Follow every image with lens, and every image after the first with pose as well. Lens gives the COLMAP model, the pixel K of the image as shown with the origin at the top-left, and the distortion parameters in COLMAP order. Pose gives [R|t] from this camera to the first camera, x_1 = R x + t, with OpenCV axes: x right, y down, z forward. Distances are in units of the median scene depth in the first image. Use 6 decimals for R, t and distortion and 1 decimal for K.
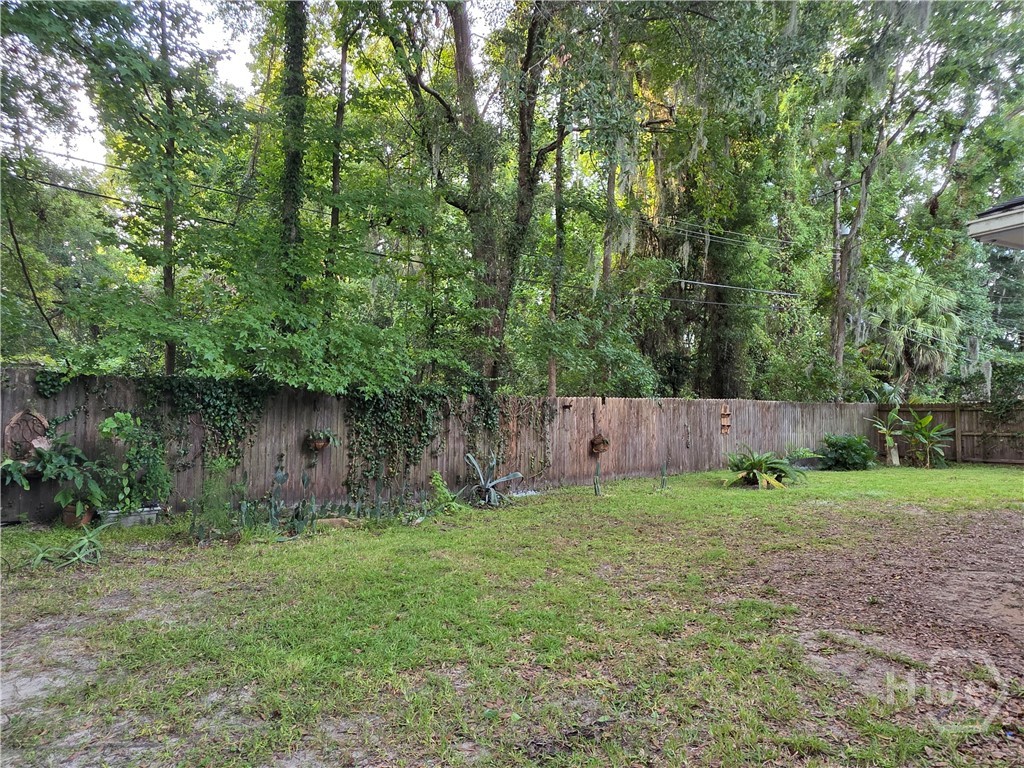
lens RADIAL K [[602.1, 0, 512.0], [0, 602.1, 384.0], [0, 0, 1]] dist [0.003142, 0.000610]
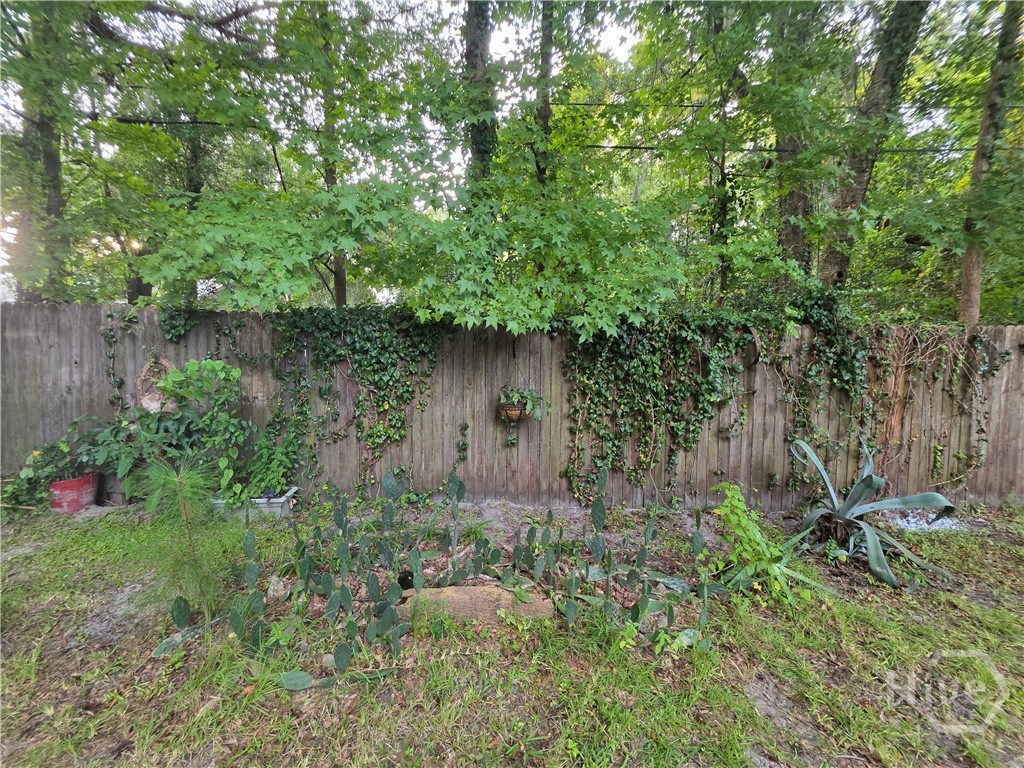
lens RADIAL K [[409.5, 0, 515.1], [0, 409.5, 385.5], [0, 0, 1]] dist [0.001653, 0.000017]
pose [[0.836124, 0.025580, -0.547944, -0.086017], [0.030739, 0.995158, 0.093362, 0.031337], [0.547679, -0.094905, 0.831289, 0.596026]]
